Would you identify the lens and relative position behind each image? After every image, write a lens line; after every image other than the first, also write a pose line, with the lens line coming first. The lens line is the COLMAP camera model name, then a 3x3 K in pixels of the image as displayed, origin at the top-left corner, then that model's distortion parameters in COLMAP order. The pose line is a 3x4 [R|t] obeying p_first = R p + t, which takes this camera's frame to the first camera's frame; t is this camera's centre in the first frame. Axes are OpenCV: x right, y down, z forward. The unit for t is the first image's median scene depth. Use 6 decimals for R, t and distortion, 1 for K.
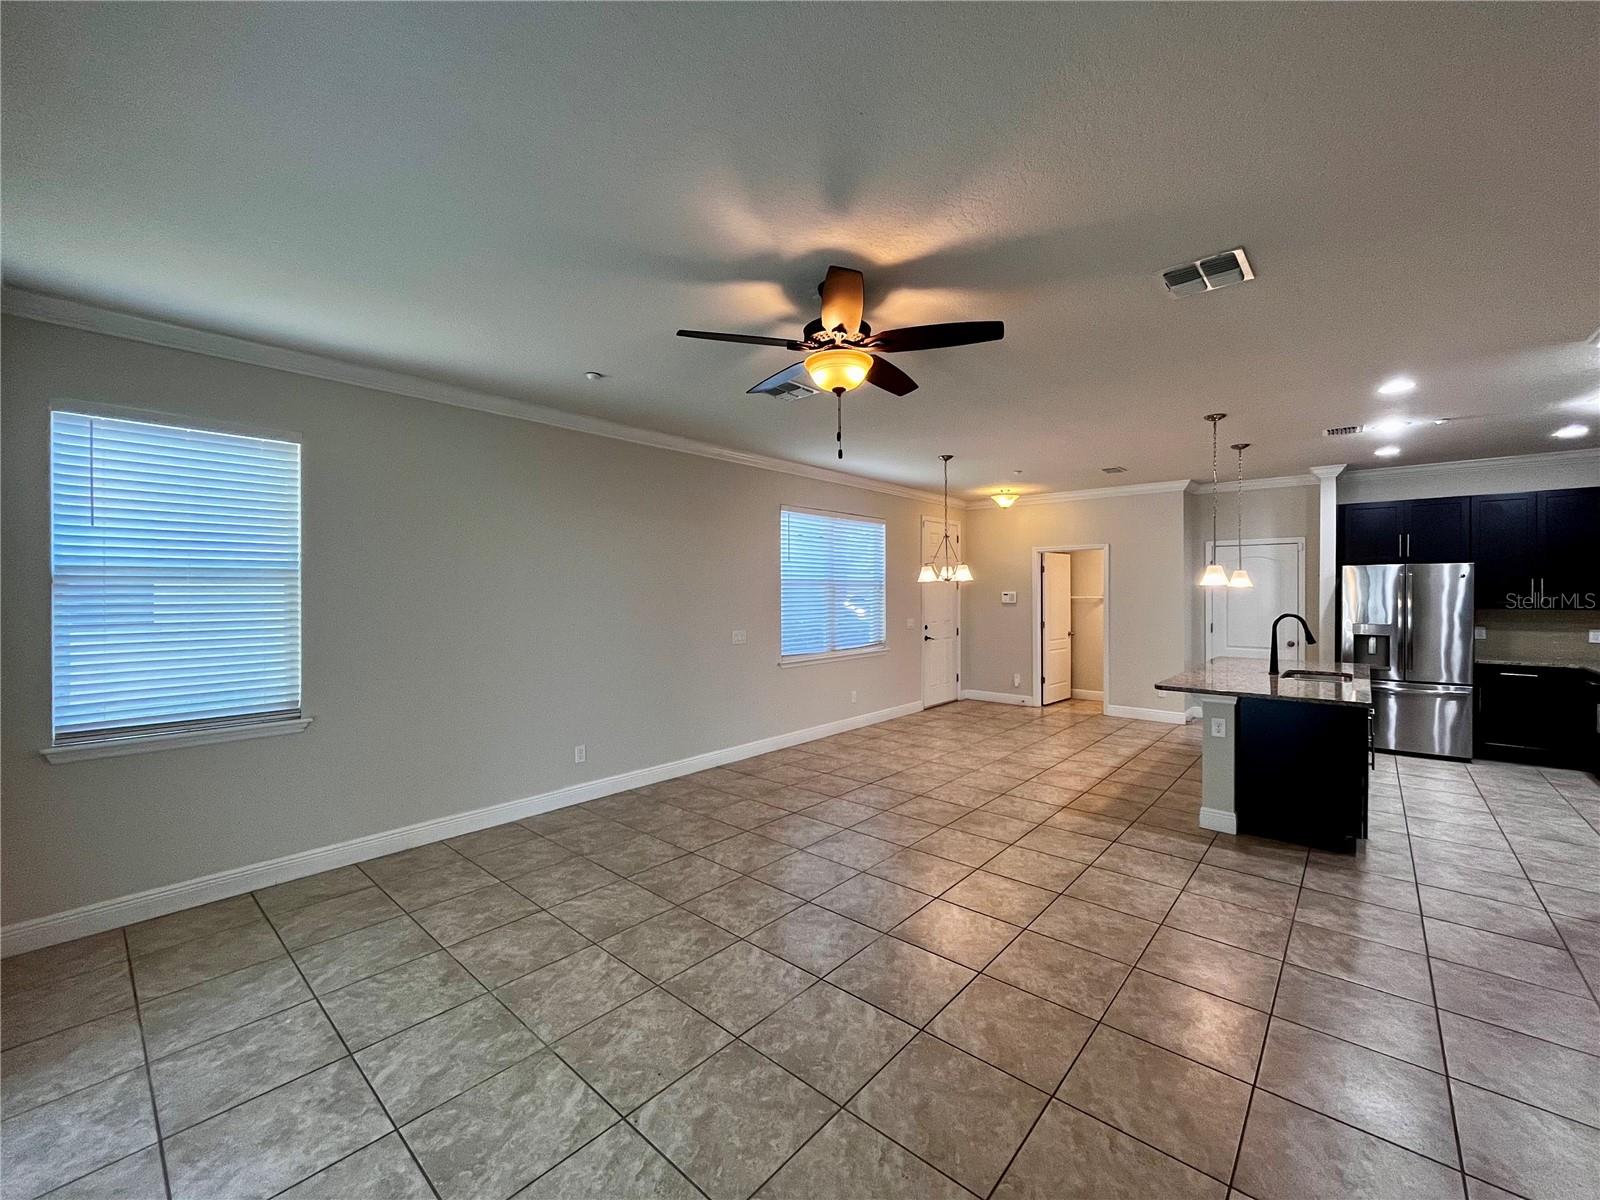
lens RADIAL K [[644.2, 0, 794.3], [0, 644.2, 588.7], [0, 0, 1]] dist [-0.001215, -0.000668]
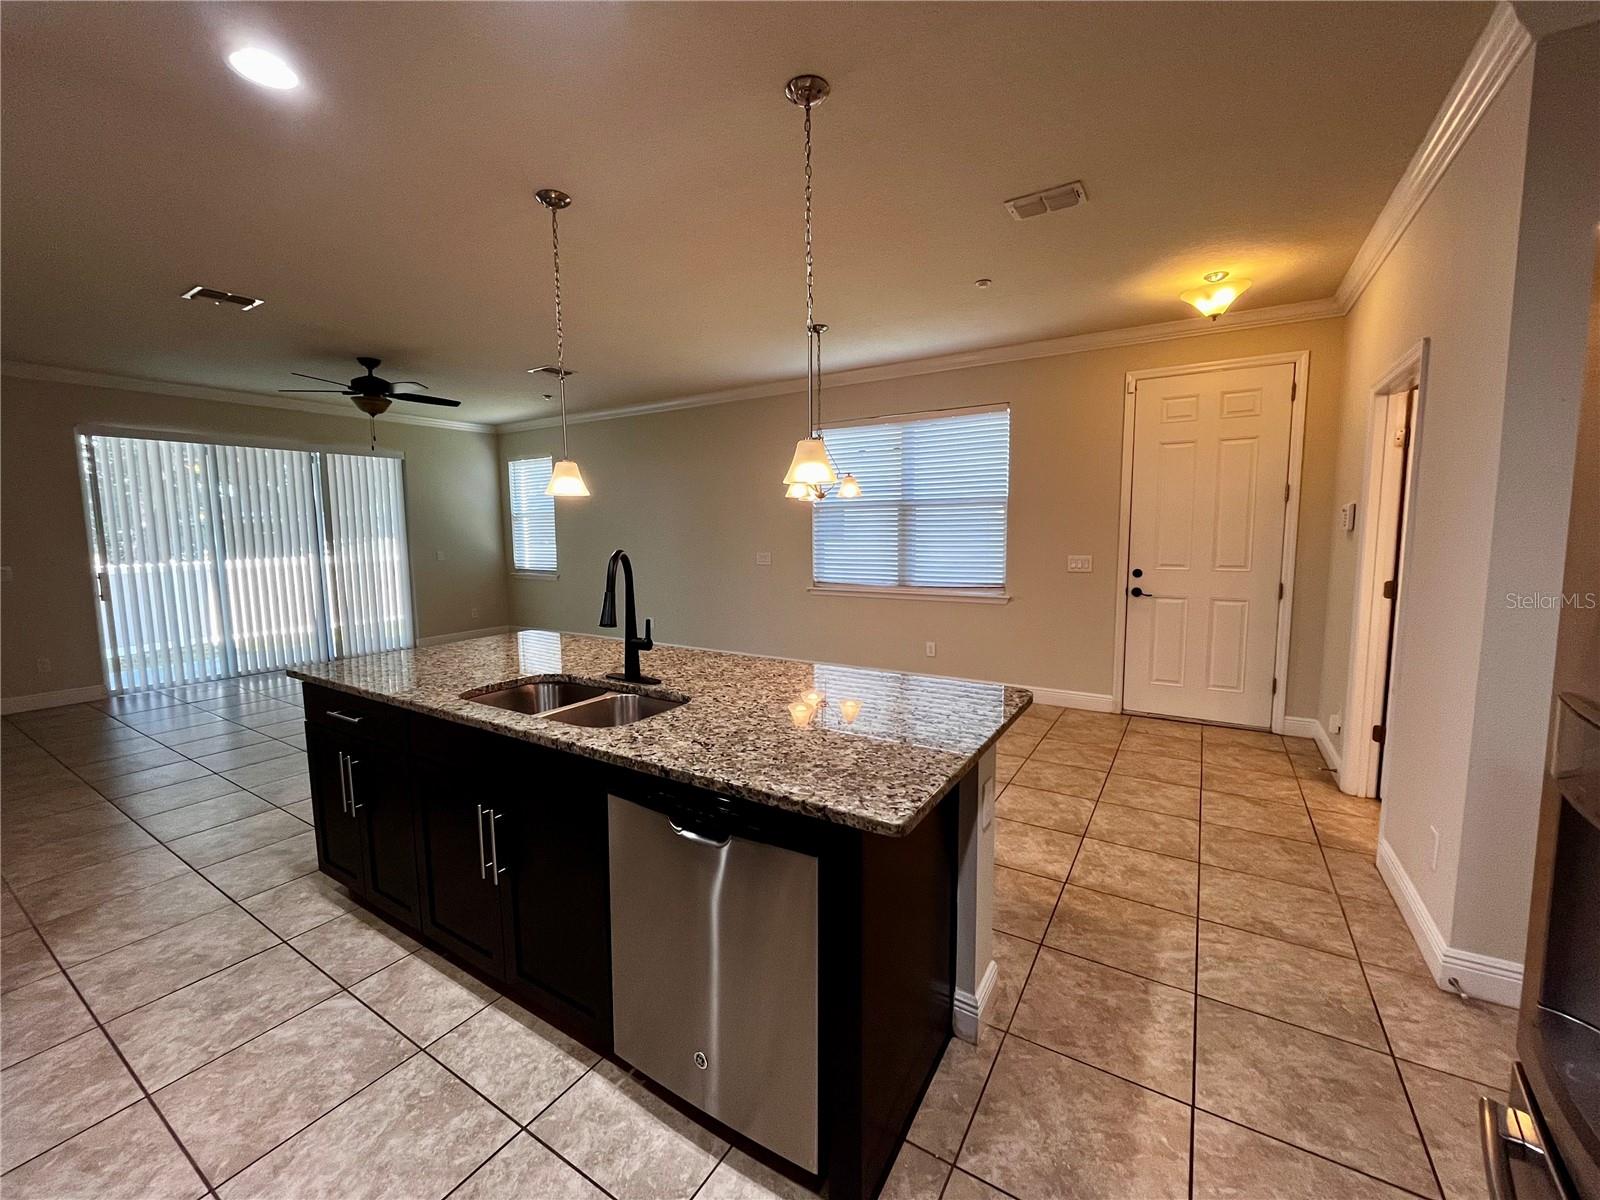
lens RADIAL K [[644.2, 0, 811.7], [0, 644.2, 596.8], [0, 0, 1]] dist [-0.001215, -0.000668]
pose [[0.170444, 0.108573, -0.979368, 0.945426], [0.017020, 0.993438, 0.113095, 0.015373], [0.985220, -0.035945, 0.167477, 0.823127]]
